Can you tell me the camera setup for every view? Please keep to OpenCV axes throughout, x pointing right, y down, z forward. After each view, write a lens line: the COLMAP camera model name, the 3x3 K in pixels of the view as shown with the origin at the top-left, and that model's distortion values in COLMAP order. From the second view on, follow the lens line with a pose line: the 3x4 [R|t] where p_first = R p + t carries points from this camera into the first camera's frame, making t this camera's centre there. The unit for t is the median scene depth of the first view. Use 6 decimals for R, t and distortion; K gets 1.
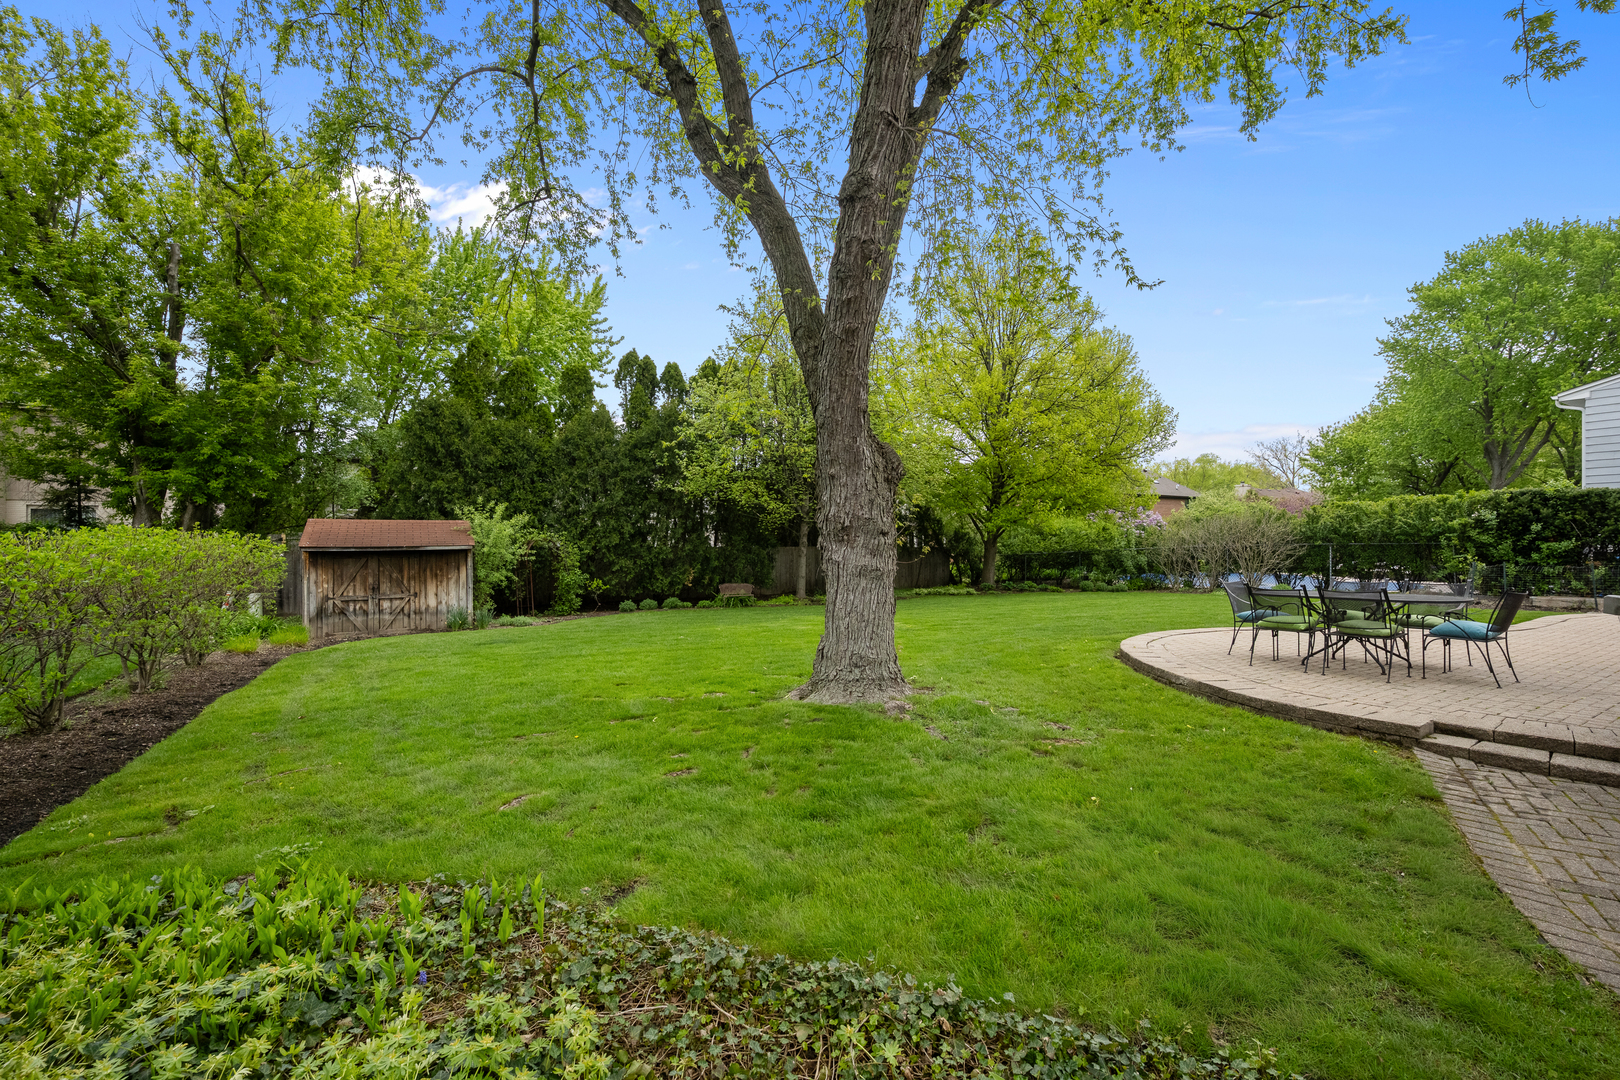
lens RADIAL K [[677.3, 0, 803.9], [0, 677.3, 537.6], [0, 0, 1]] dist [-0.000913, 0.003019]
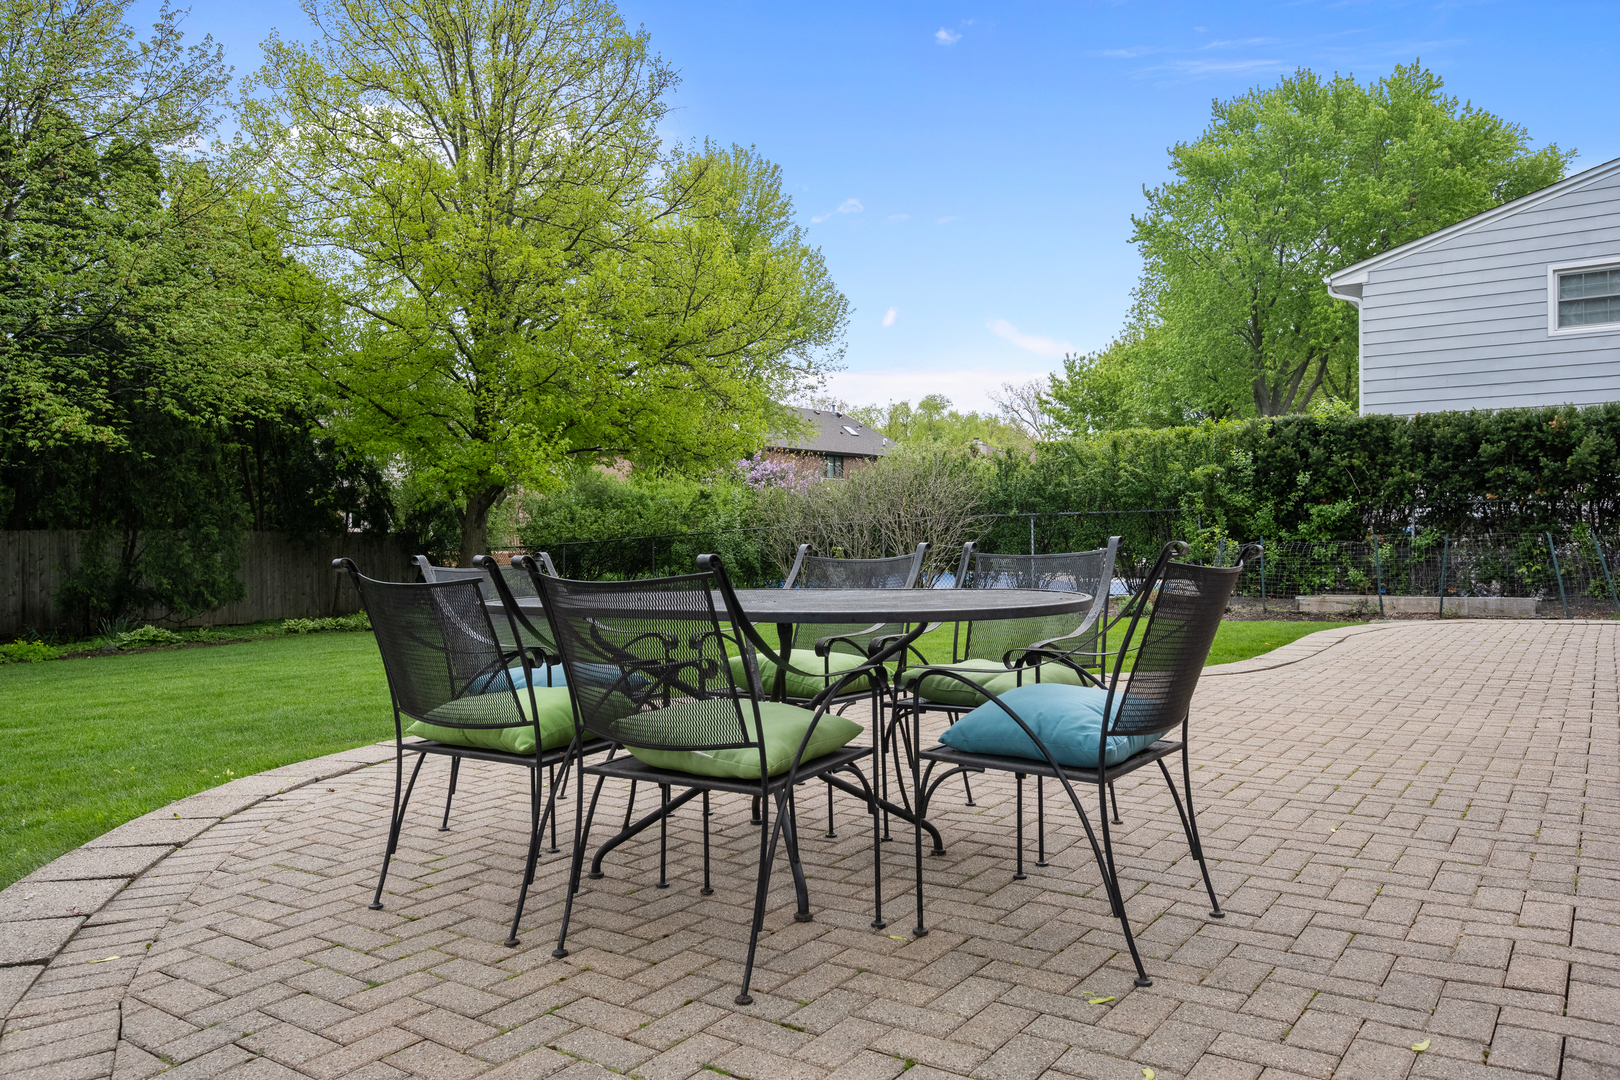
lens RADIAL K [[1103.2, 0, 810.0], [0, 1103.2, 538.2], [0, 0, 1]] dist [0.024046, -0.006193]
pose [[0.922052, -0.008393, 0.386974, 0.287423], [0.006785, 0.999962, 0.005520, 0.025640], [-0.387006, -0.002464, 0.922074, 0.258647]]
